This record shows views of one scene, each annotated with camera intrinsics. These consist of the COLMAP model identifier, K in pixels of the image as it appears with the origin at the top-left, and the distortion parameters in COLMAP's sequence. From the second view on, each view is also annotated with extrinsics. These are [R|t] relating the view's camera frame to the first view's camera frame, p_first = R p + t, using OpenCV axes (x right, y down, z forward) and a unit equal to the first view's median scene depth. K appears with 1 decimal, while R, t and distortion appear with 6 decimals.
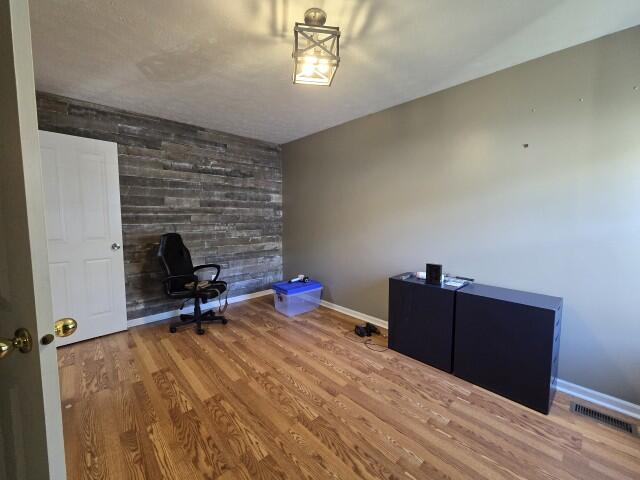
lens RADIAL K [[262.1, 0, 318.3], [0, 262.1, 237.3], [0, 0, 1]] dist [-0.000848, -0.000222]
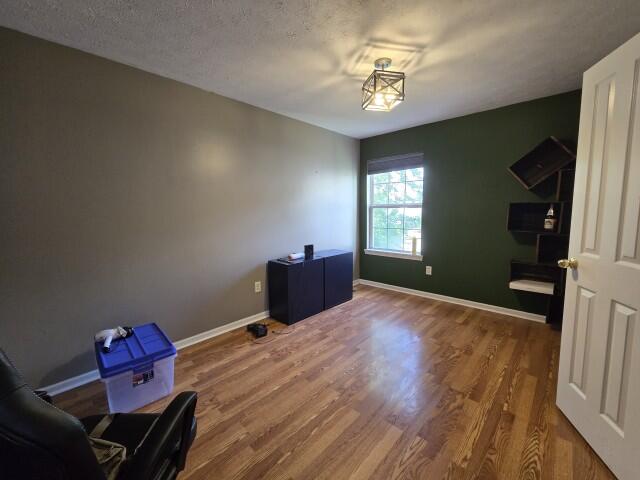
lens RADIAL K [[262.1, 0, 318.3], [0, 262.1, 237.3], [0, 0, 1]] dist [-0.000848, -0.000222]
pose [[-0.057719, -0.104933, 0.992803, -0.970348], [0.092692, 0.989602, 0.109983, -0.090605], [-0.994020, 0.098373, -0.047393, 1.010610]]
